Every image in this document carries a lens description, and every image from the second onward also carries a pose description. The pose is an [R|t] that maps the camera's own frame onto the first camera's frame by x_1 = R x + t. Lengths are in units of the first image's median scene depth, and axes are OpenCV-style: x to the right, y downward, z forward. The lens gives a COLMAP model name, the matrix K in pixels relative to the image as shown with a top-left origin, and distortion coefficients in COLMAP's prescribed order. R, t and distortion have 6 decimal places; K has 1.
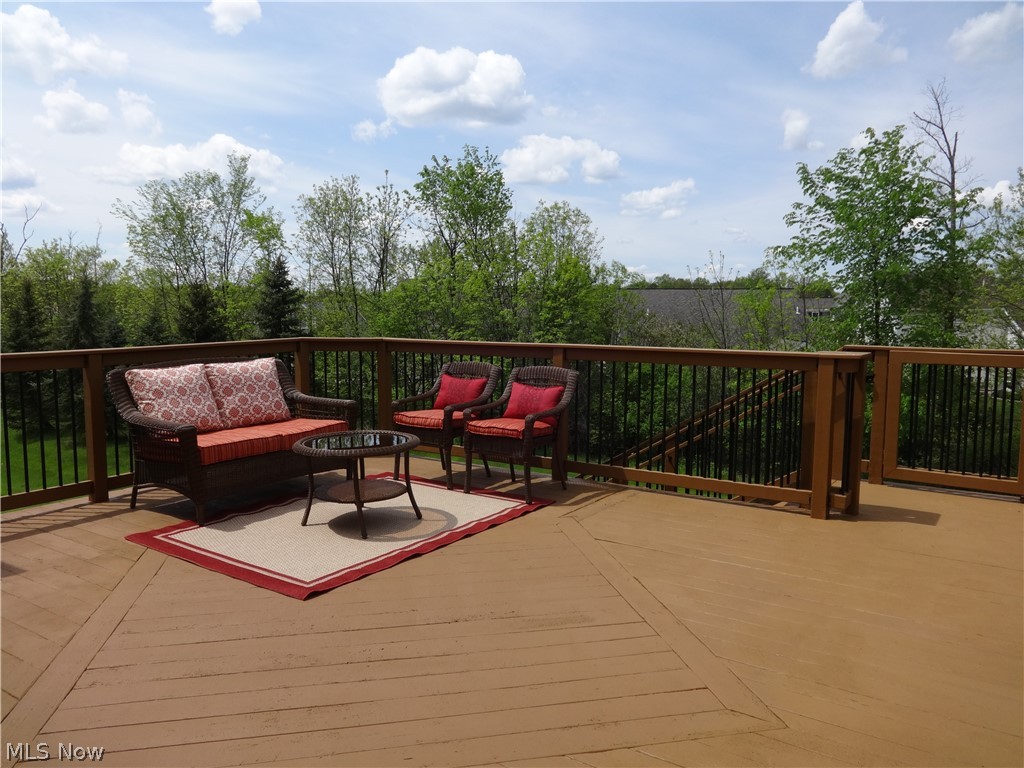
lens RADIAL K [[768.5, 0, 513.8], [0, 768.5, 378.8], [0, 0, 1]] dist [-0.006170, 0.010546]
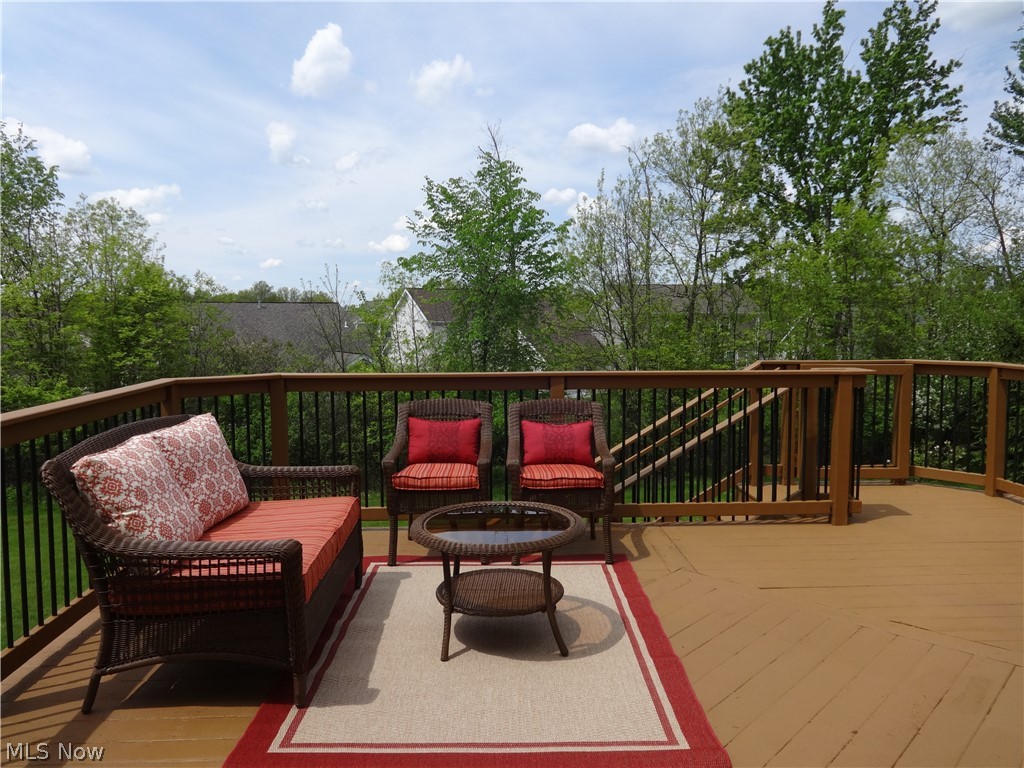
lens RADIAL K [[768.5, 0, 513.8], [0, 768.5, 378.8], [0, 0, 1]] dist [-0.006170, 0.010546]
pose [[0.802253, -0.049461, 0.594931, -0.570902], [0.059423, 0.998229, 0.002859, -0.050138], [-0.594019, 0.033059, 0.803771, 0.385797]]
